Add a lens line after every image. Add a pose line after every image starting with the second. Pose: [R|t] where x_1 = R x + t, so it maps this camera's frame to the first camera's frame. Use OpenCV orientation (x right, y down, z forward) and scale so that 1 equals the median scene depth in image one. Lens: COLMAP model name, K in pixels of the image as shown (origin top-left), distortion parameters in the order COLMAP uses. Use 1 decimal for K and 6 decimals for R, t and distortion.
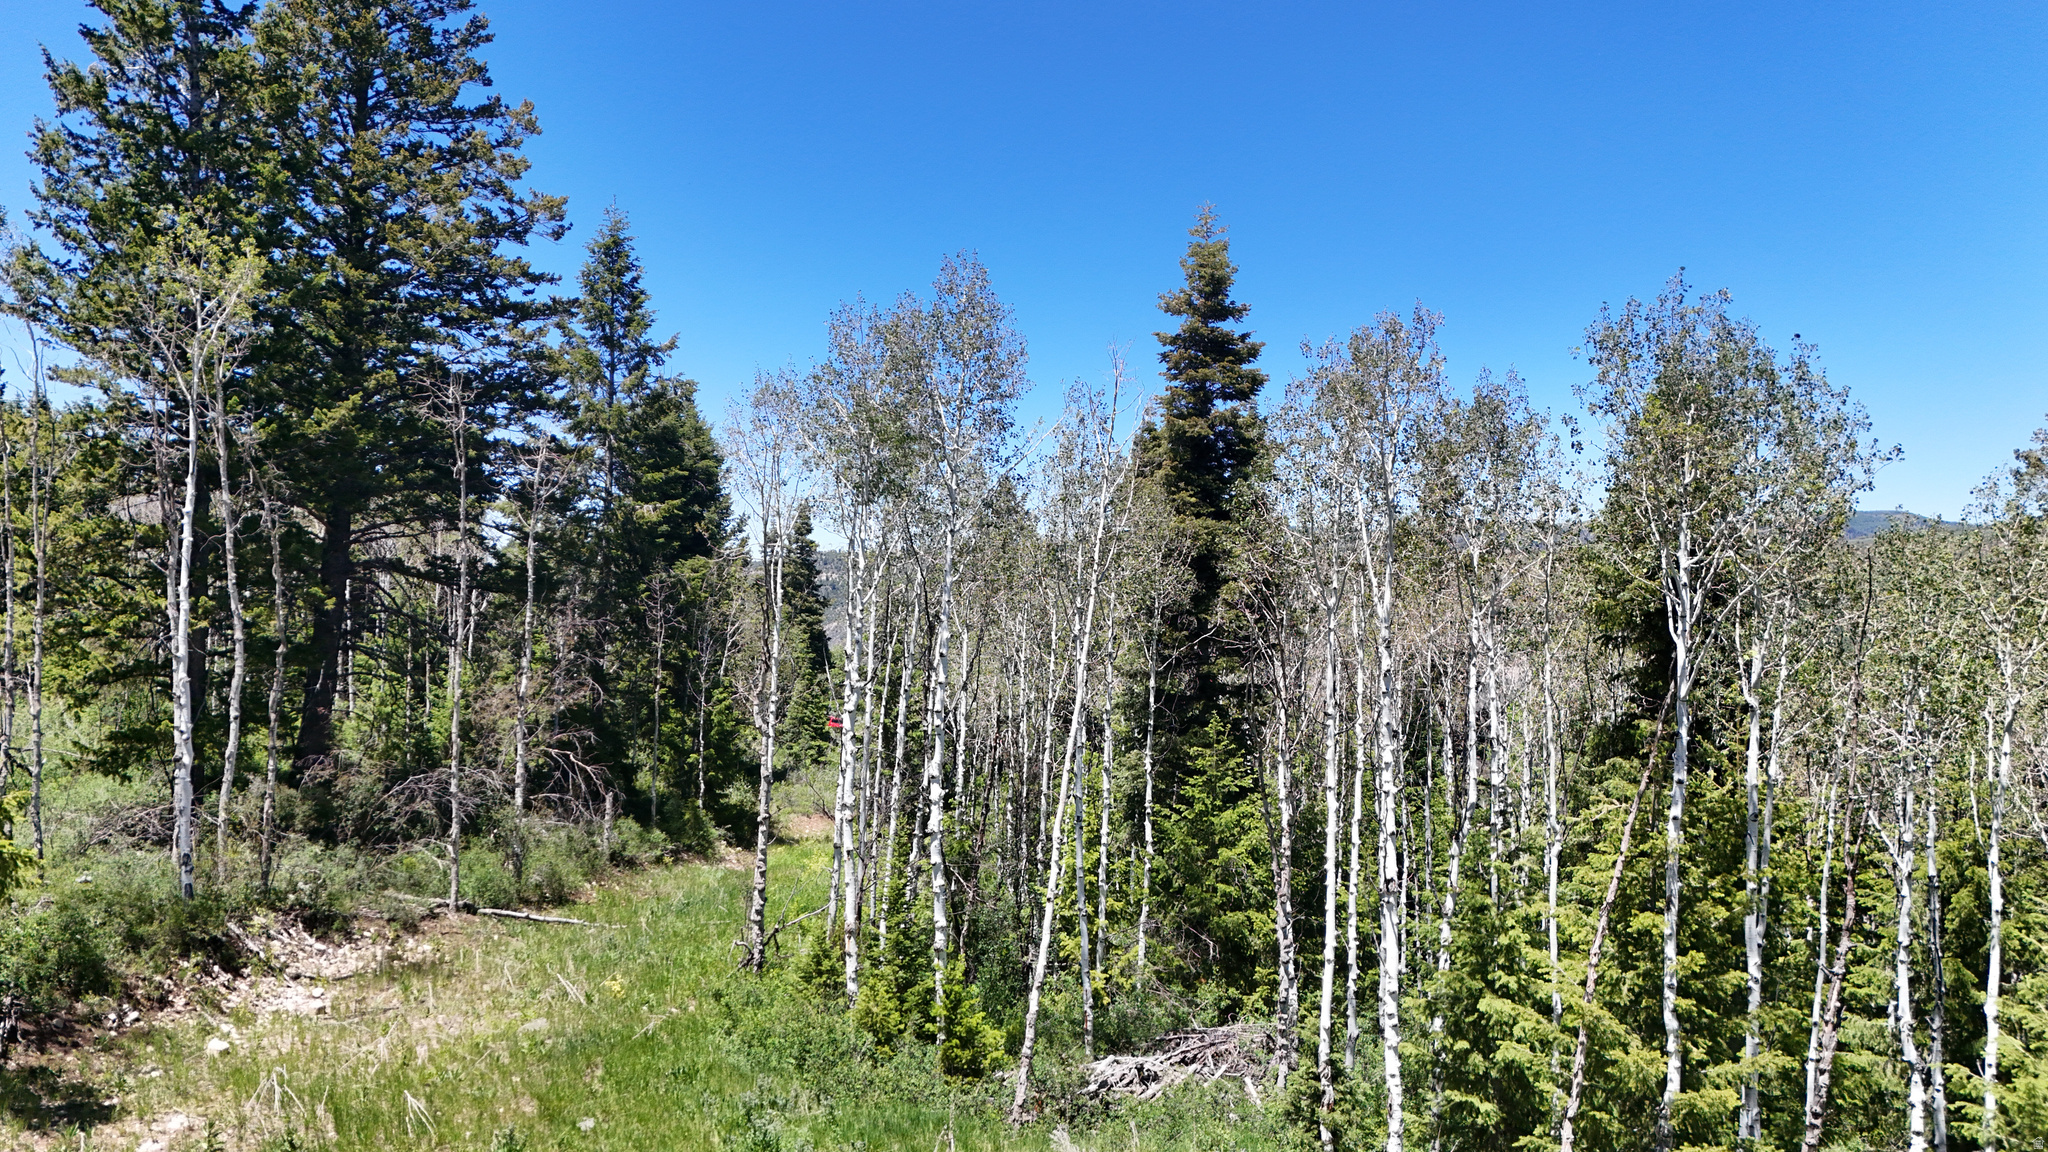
lens RADIAL K [[1560.7, 0, 1024.0], [0, 1560.7, 576.0], [0, 0, 1]] dist [0.043882, -0.012156]
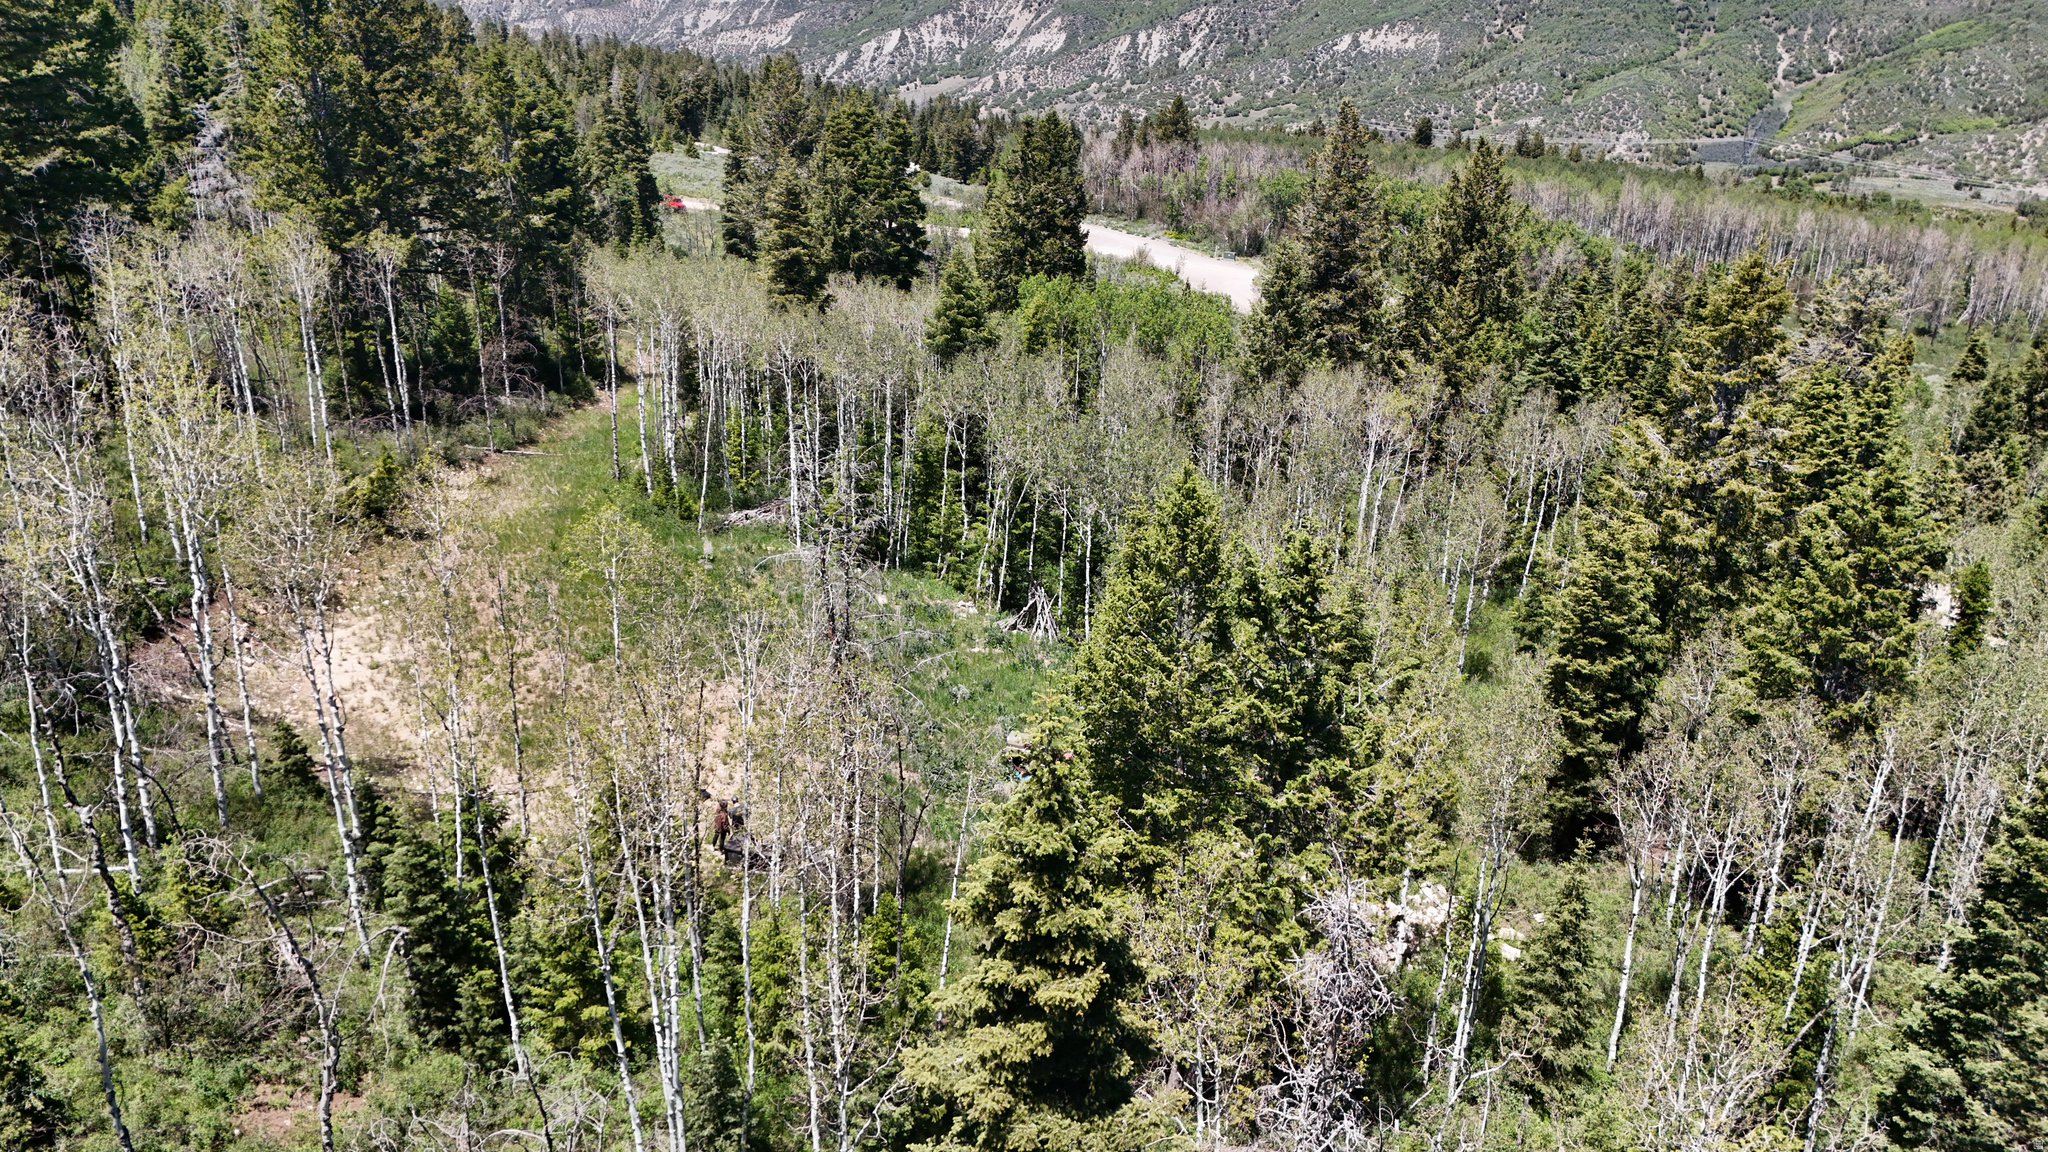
lens RADIAL K [[1560.7, 0, 1024.0], [0, 1560.7, 576.0], [0, 0, 1]] dist [0.043882, -0.012156]
pose [[0.996813, -0.026424, 0.075277, 0.270746], [-0.004429, 0.923771, 0.382919, -0.536612], [-0.079657, -0.382032, 0.920710, -1.367437]]
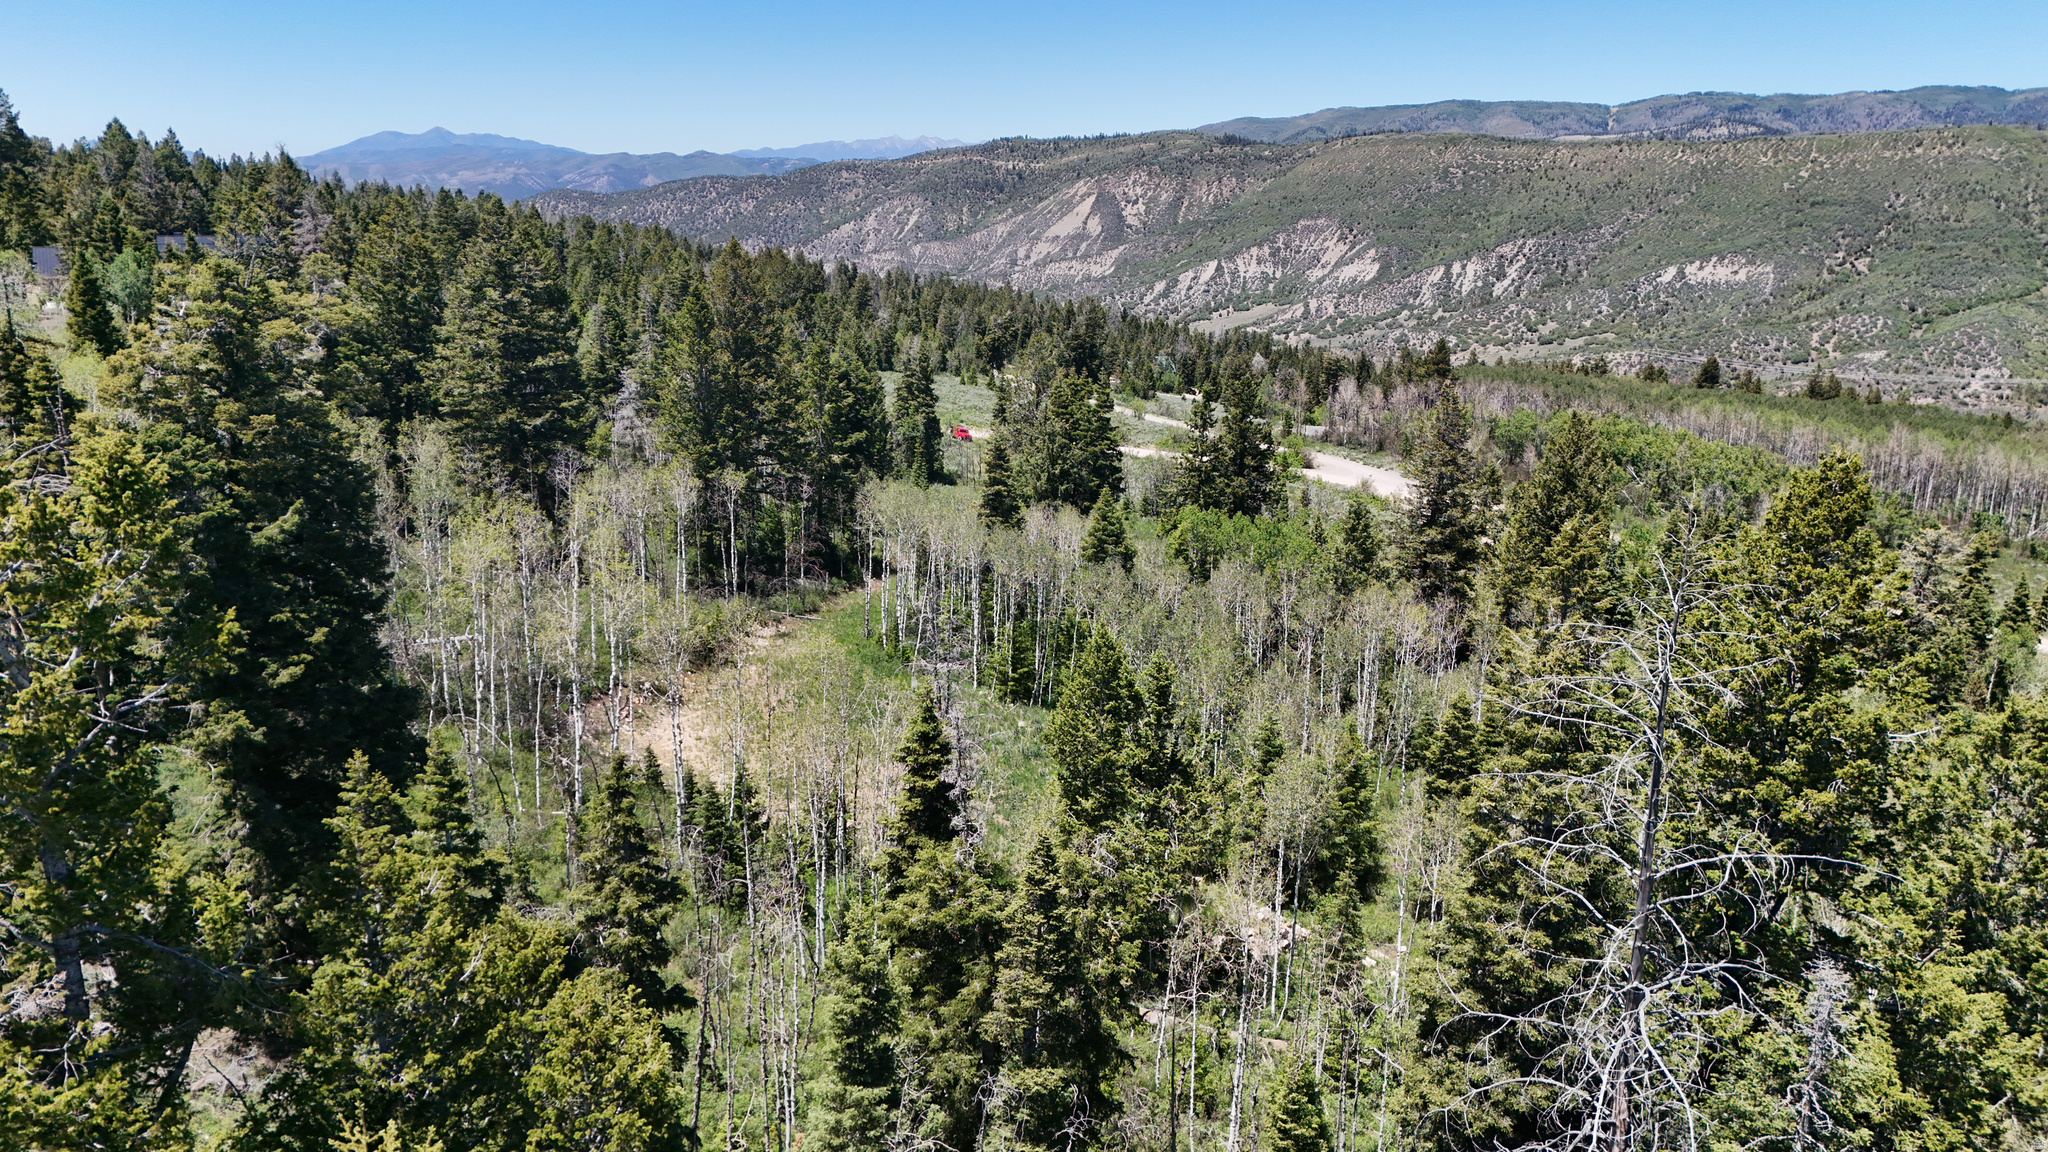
lens RADIAL K [[1531.2, 0, 1018.6], [0, 1531.2, 525.4], [0, 0, 1]] dist [0.155543, -0.200936]
pose [[0.992693, 0.026230, -0.117782, 0.551250], [0.001116, 0.974050, 0.226329, -0.757929], [0.120663, -0.224807, 0.966904, -2.215139]]
